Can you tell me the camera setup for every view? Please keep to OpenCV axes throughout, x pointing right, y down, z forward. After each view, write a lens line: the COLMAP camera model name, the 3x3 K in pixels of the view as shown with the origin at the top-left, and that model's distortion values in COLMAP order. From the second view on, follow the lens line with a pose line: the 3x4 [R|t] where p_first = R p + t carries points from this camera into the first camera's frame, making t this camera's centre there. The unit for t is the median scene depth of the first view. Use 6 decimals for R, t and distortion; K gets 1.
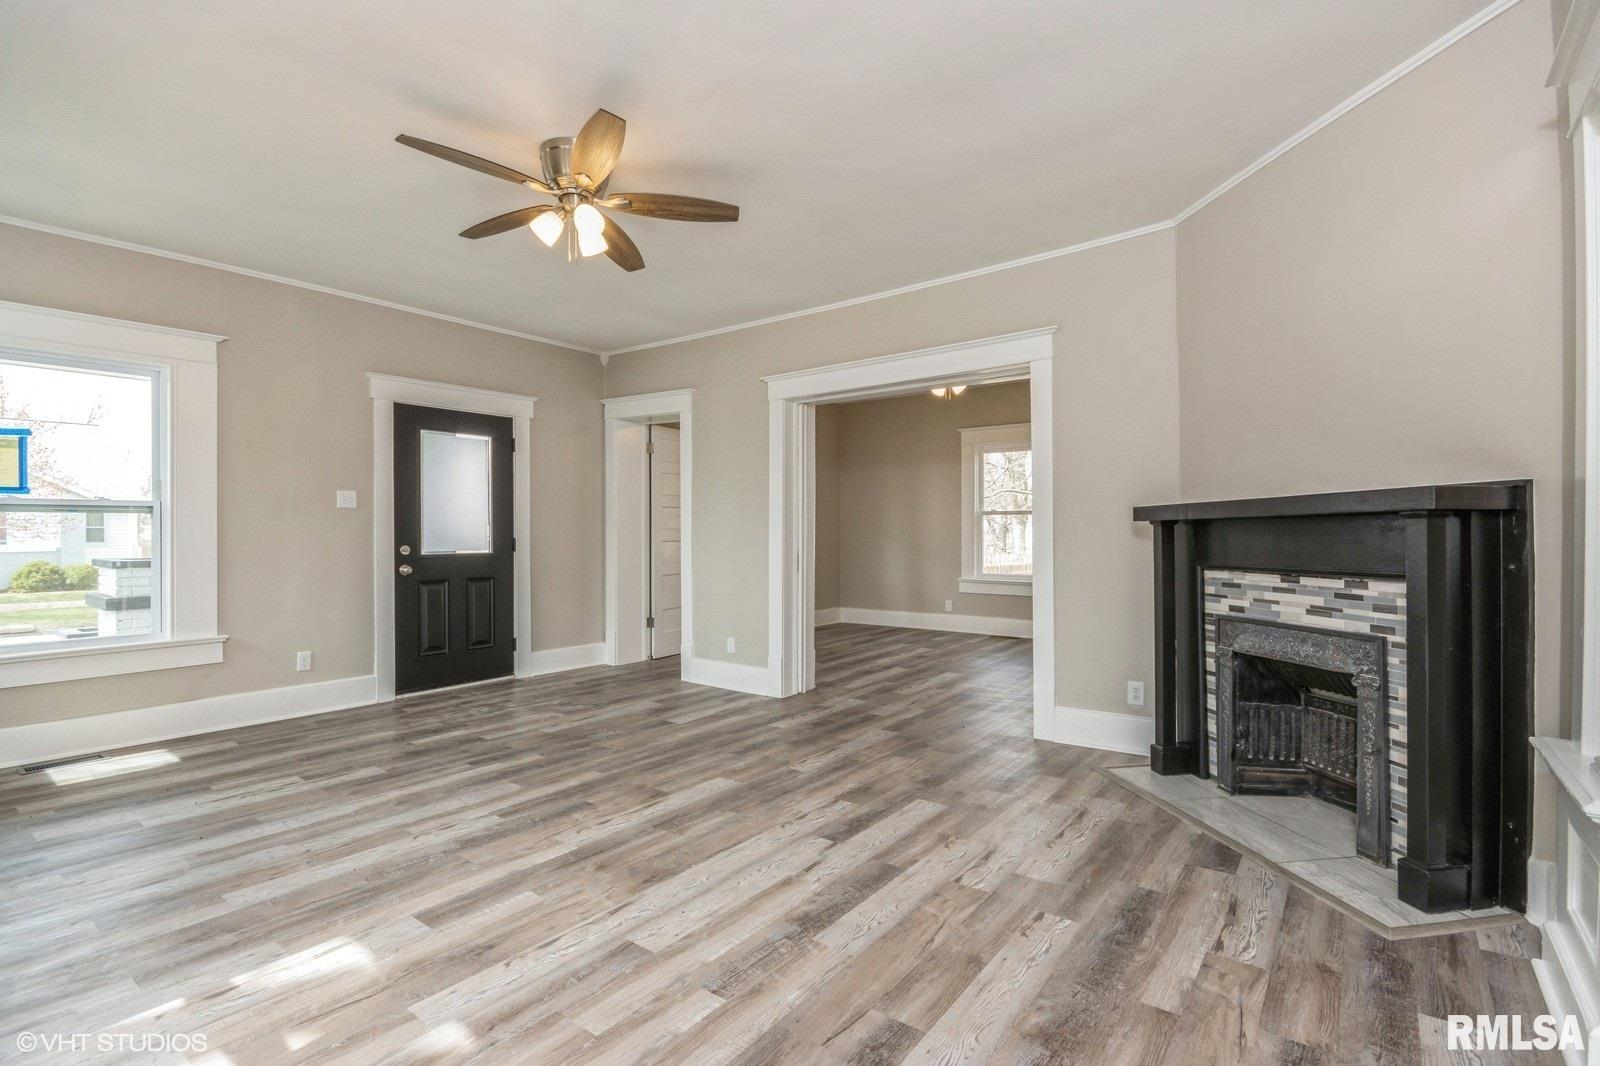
lens RADIAL K [[748.0, 0, 800.0], [0, 748.0, 533.0], [0, 0, 1]] dist [0.002239, -0.000315]
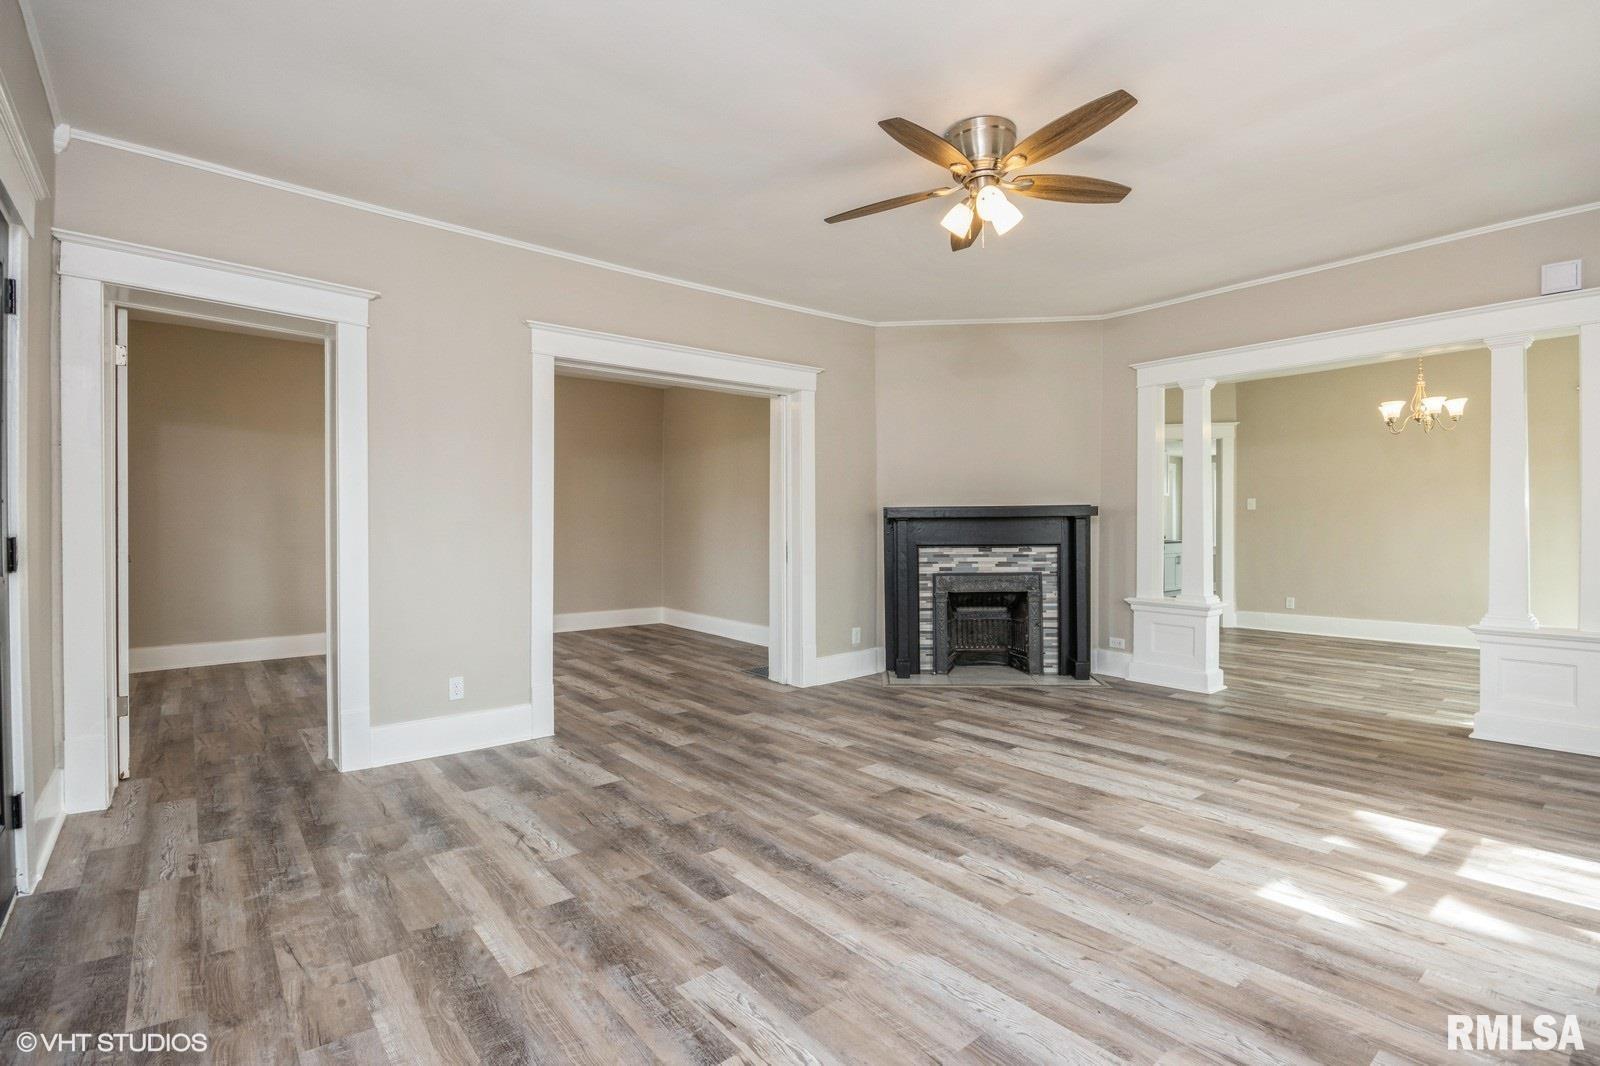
lens RADIAL K [[750.8, 0, 800.0], [0, 750.8, 533.0], [0, 0, 1]] dist [-0.001282, 0.000232]
pose [[0.217420, -0.004509, 0.976068, -1.203823], [0.002063, 0.999989, 0.004160, 0.008929], [-0.976076, 0.001109, 0.217426, 0.941563]]
